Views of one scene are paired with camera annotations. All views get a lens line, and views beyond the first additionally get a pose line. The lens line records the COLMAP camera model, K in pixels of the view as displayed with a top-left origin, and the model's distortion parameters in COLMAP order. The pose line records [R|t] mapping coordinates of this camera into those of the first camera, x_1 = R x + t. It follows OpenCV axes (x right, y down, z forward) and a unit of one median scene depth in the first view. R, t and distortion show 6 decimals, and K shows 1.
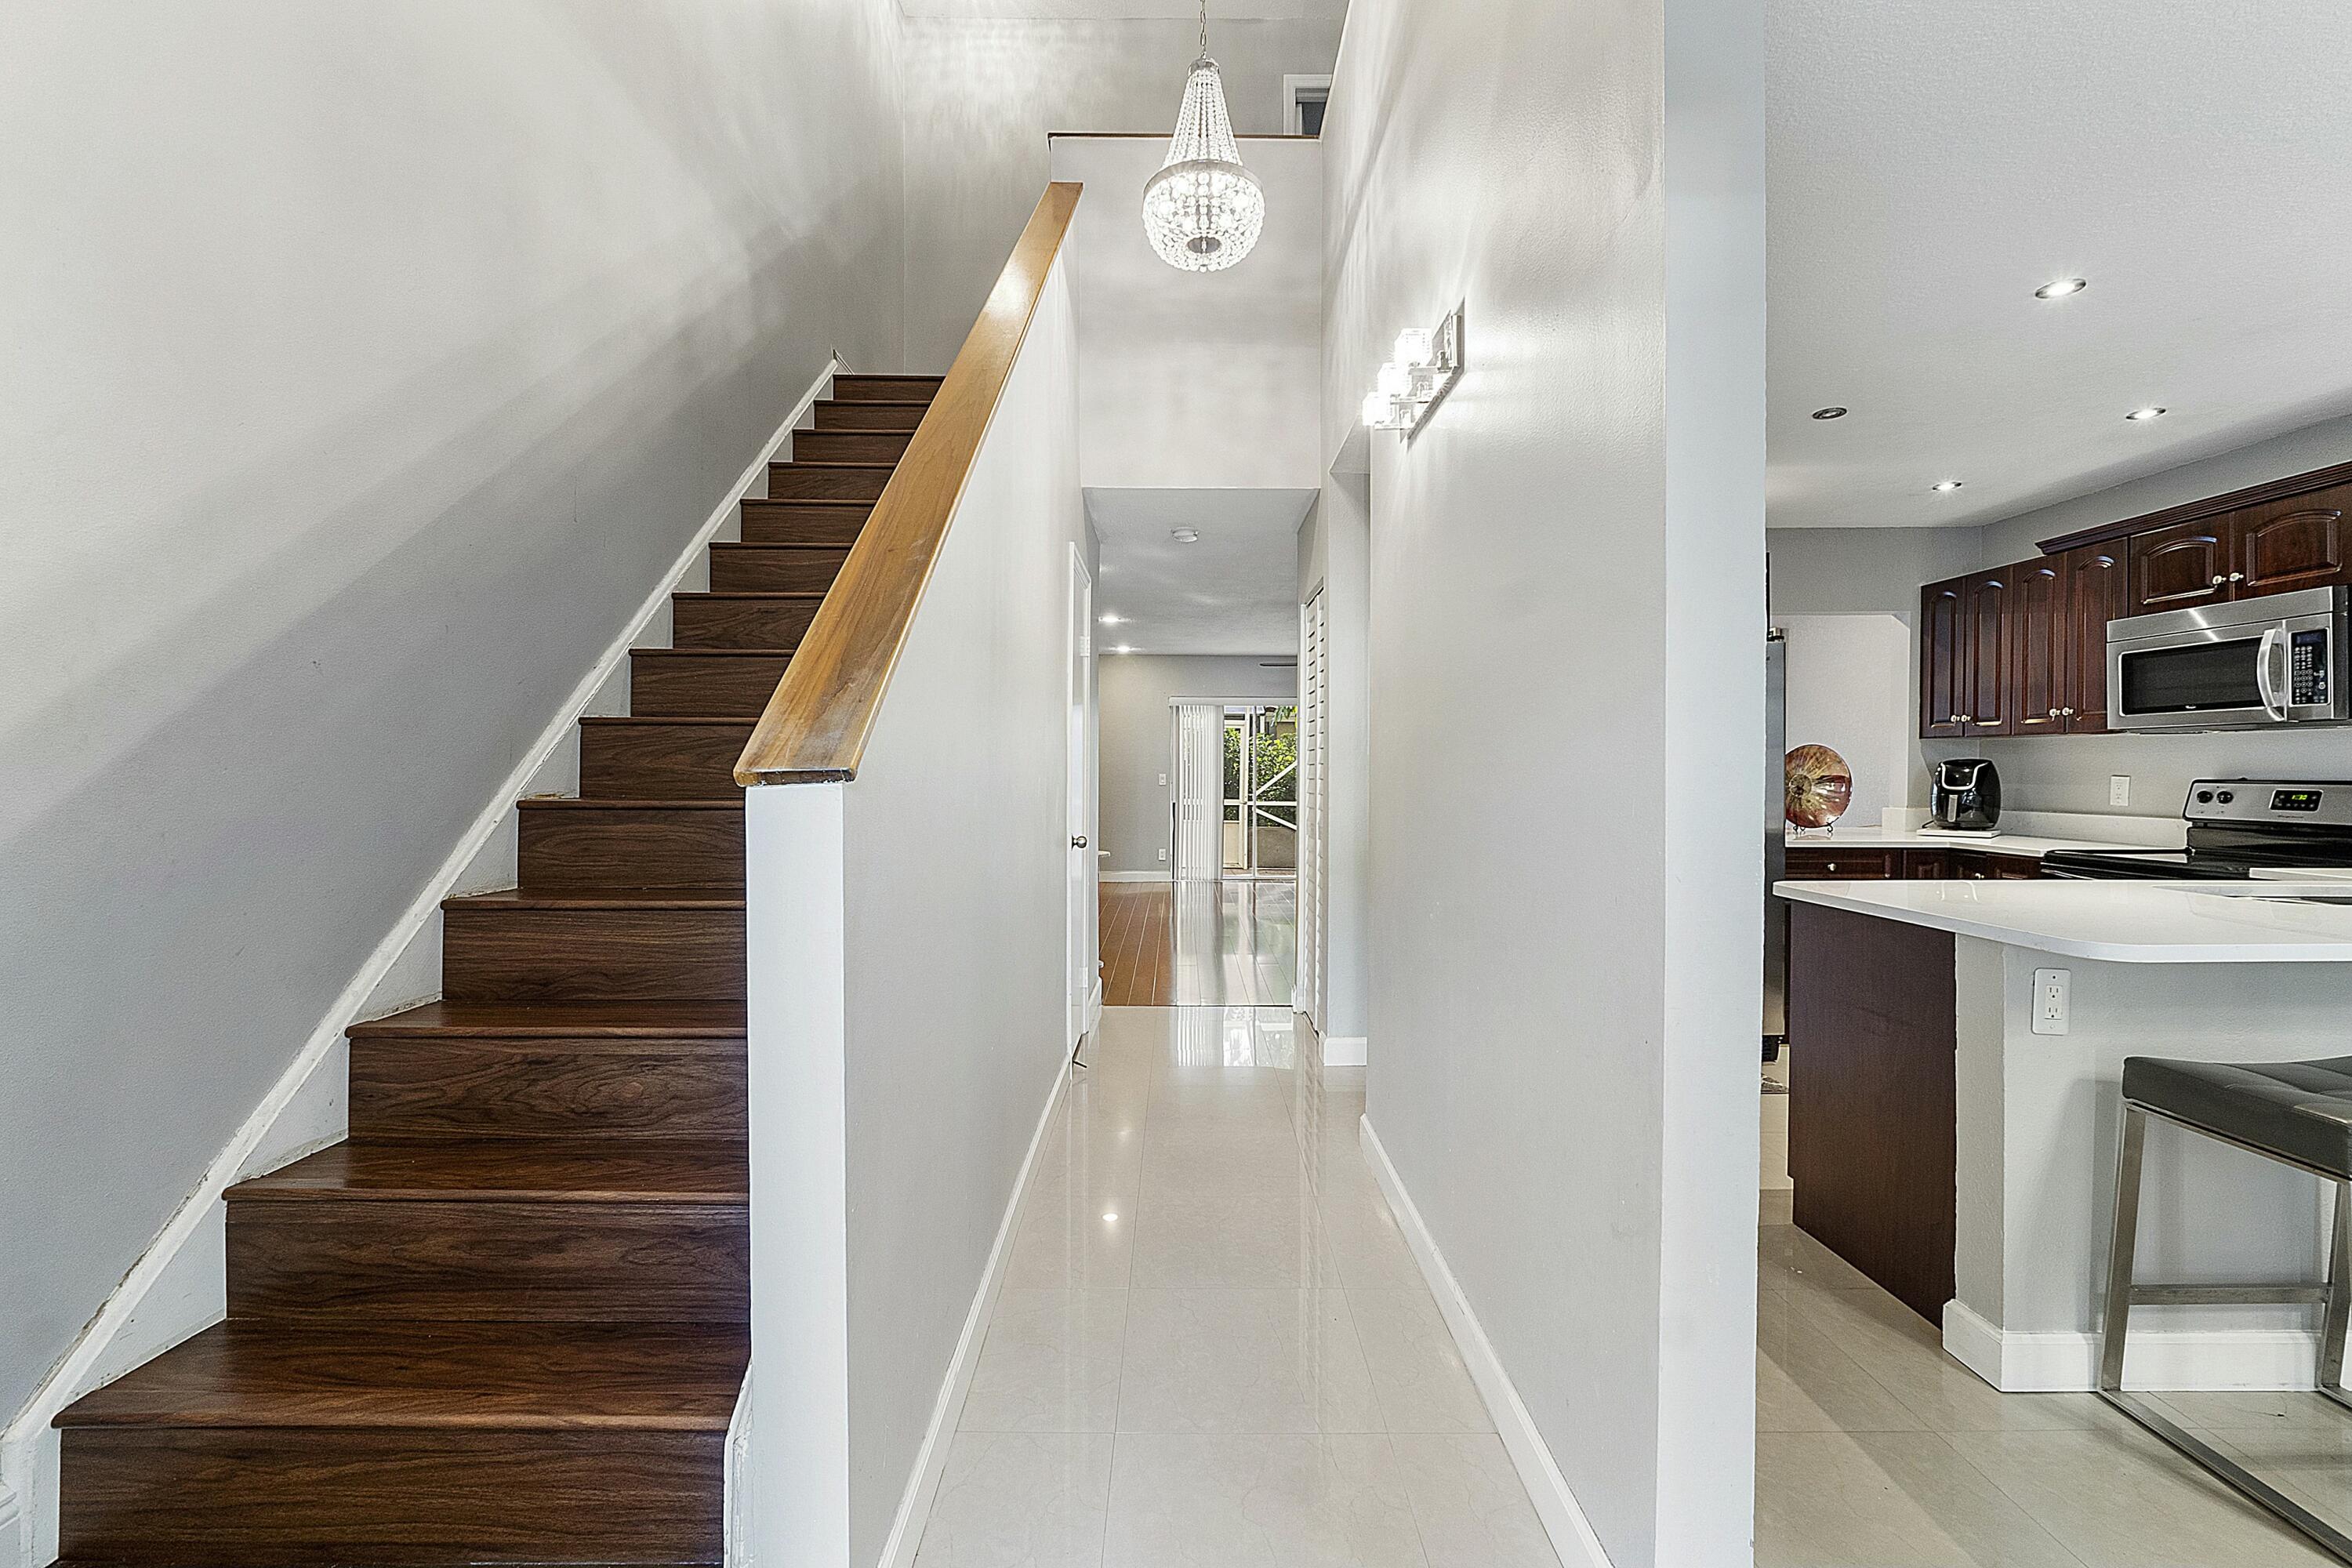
lens RADIAL K [[998.3, 0, 1182.0], [0, 998.3, 772.7], [0, 0, 1]] dist [-0.003629, -0.001430]
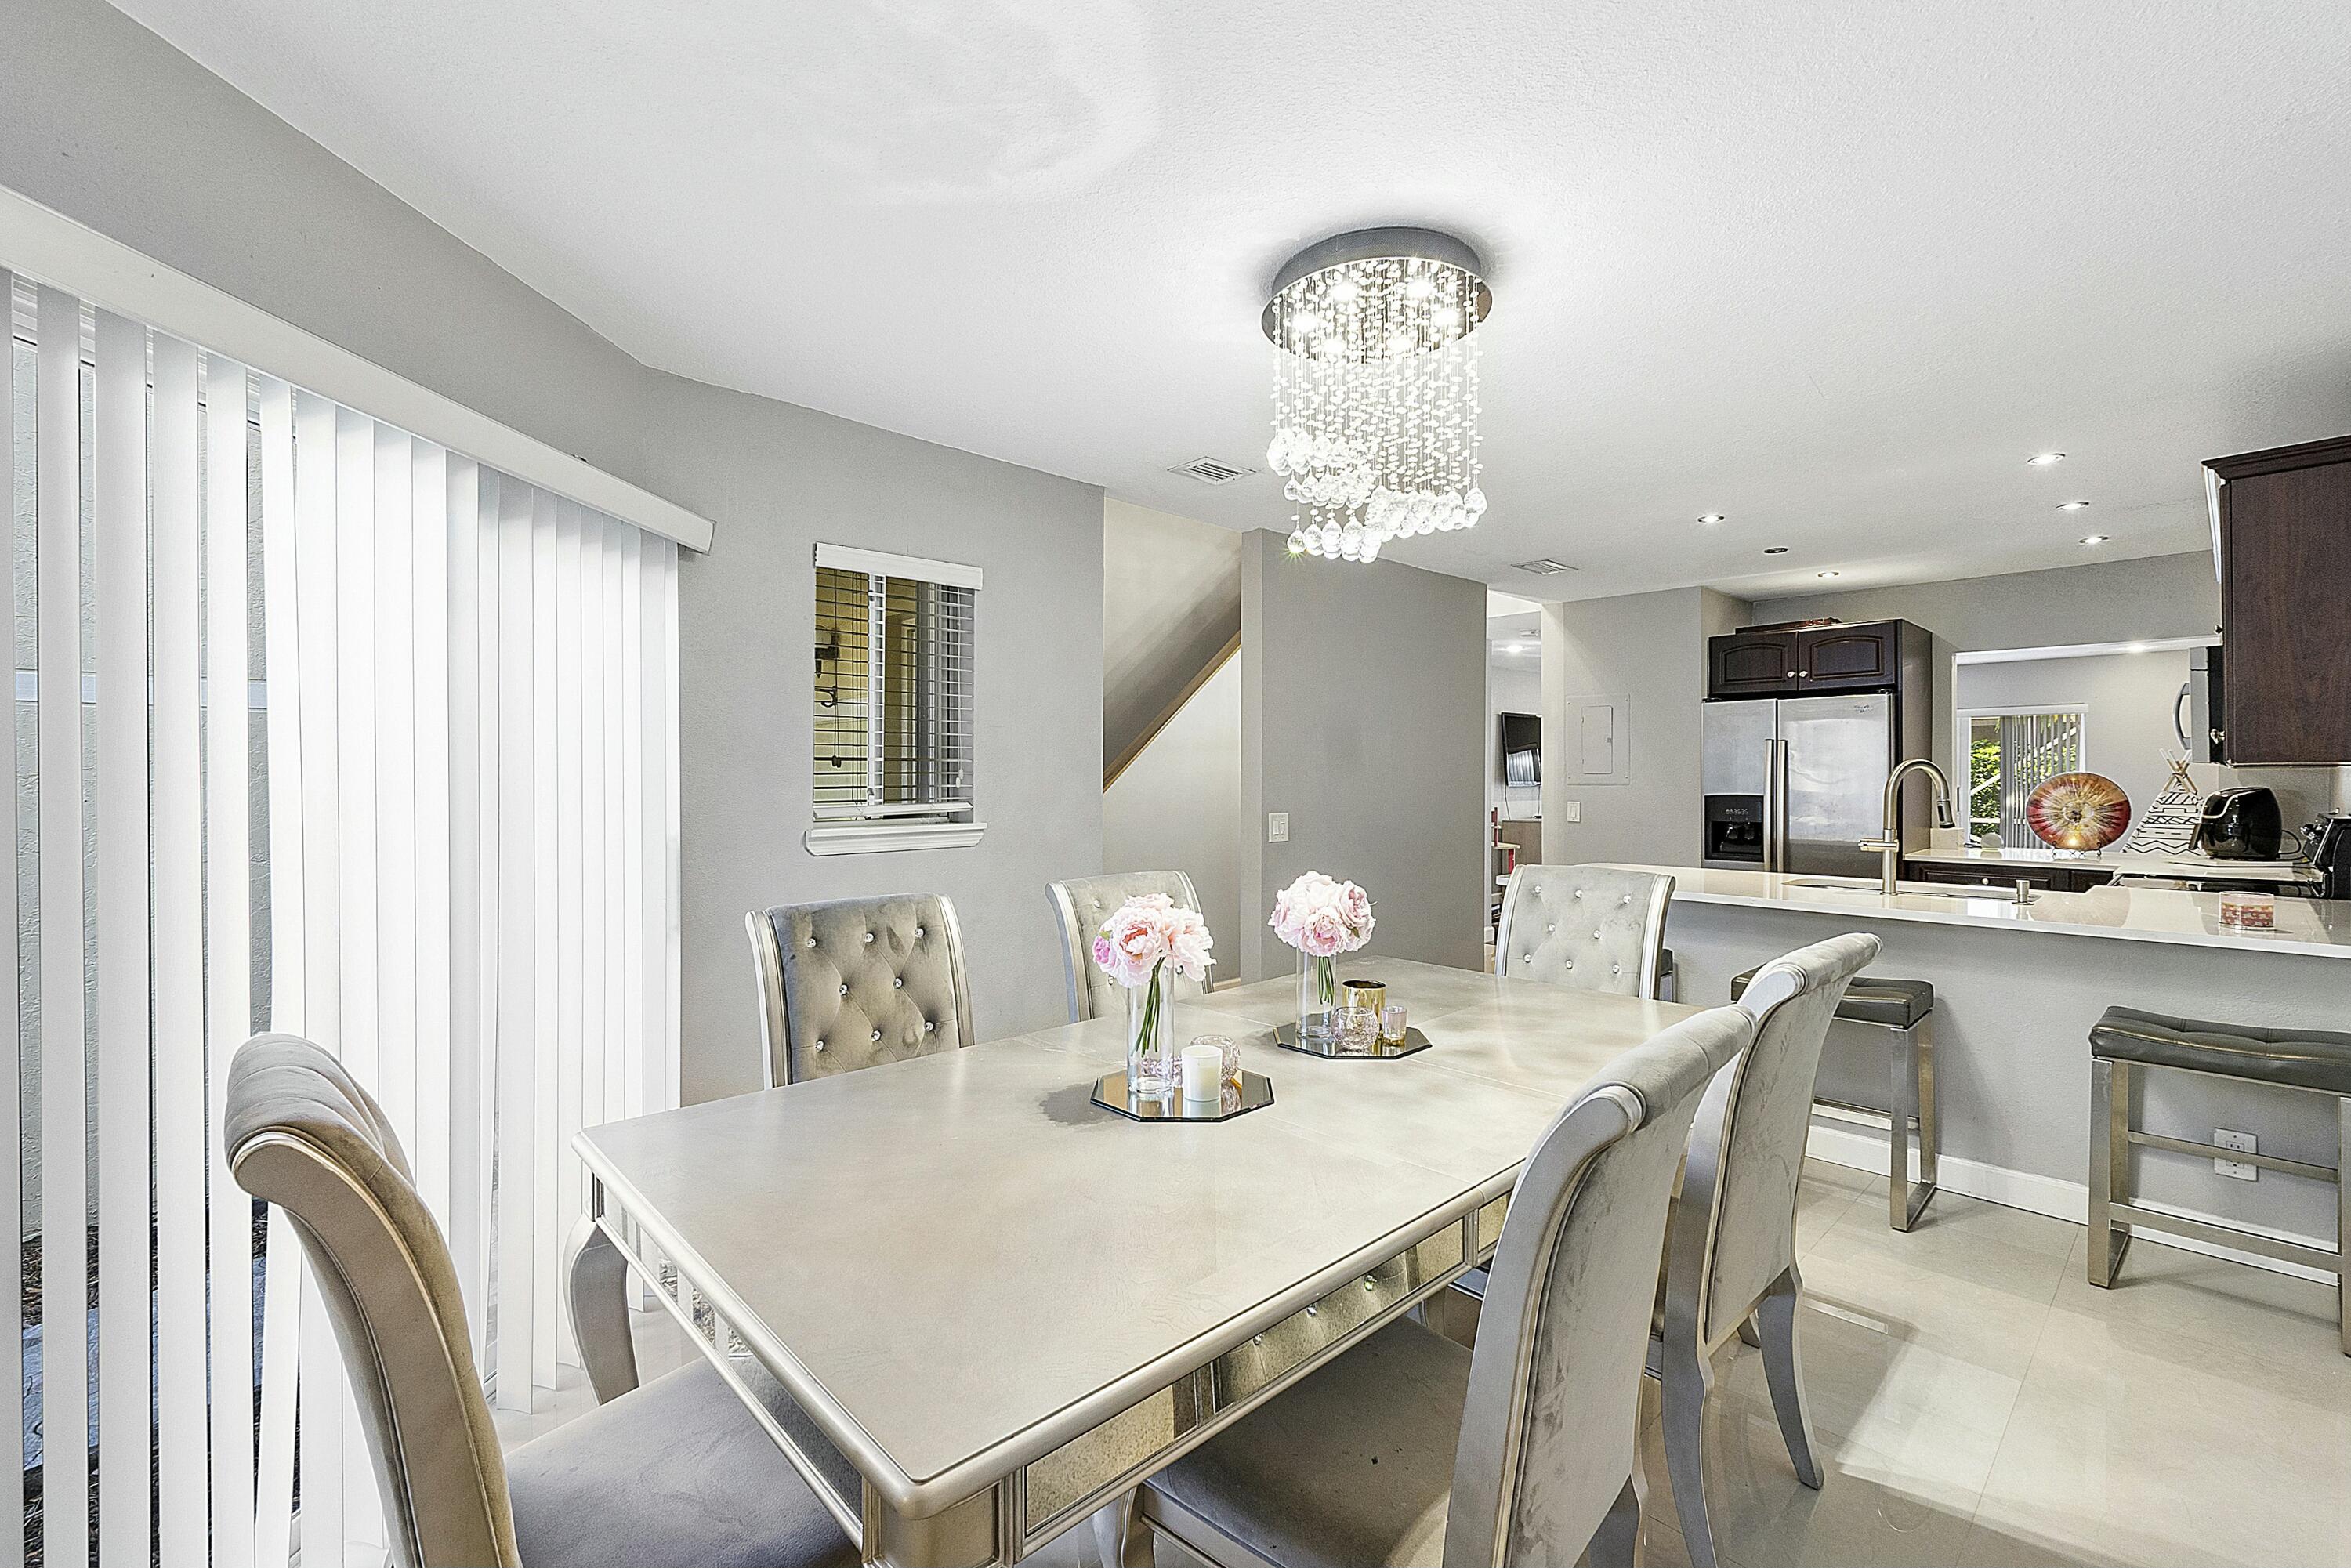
lens RADIAL K [[997.9, 0, 1165.9], [0, 997.9, 775.3], [0, 0, 1]] dist [-0.003629, -0.001430]
pose [[0.676480, -0.002775, -0.736456, 0.893121], [0.000961, 0.999995, -0.002885, -0.027327], [0.736461, 0.001244, 0.676479, -0.493516]]
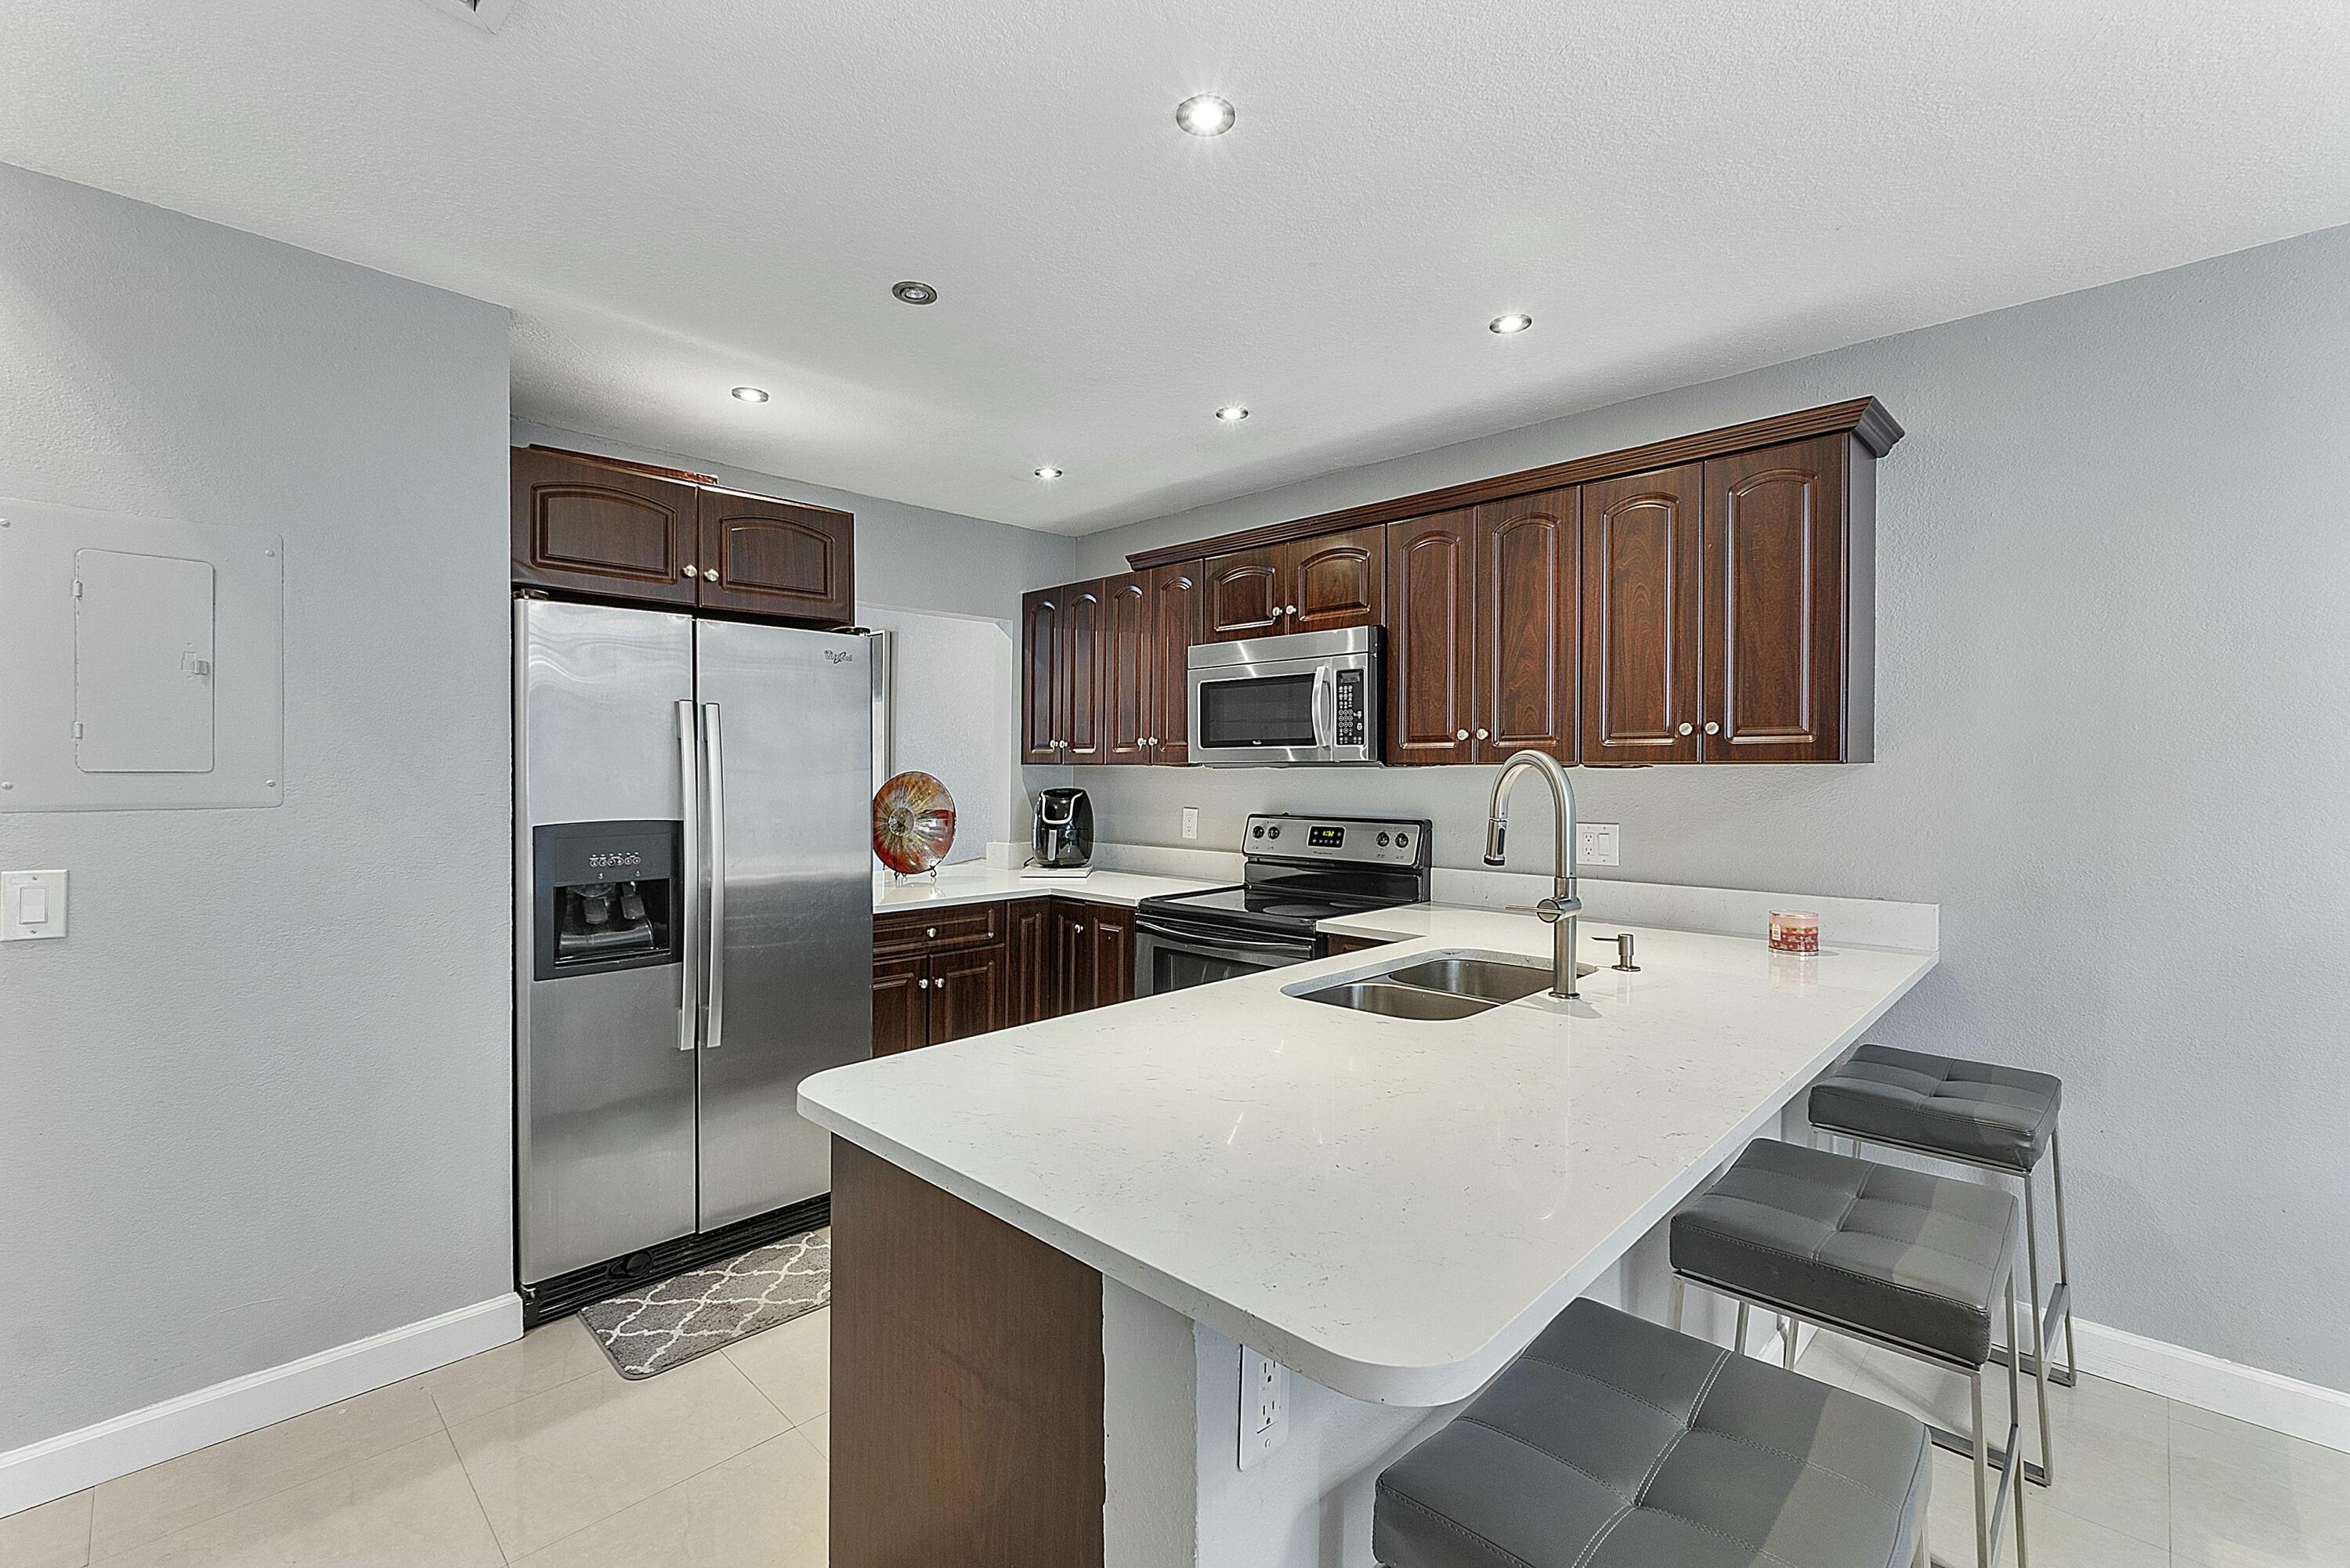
lens RADIAL K [[997.4, 0, 1179.9], [0, 997.4, 774.4], [0, 0, 1]] dist [-0.003629, -0.001430]
pose [[0.697448, -0.002986, 0.716629, 0.237989], [0.001927, 0.999996, 0.002291, -0.032280], [-0.716633, -0.000216, 0.697451, 0.328710]]
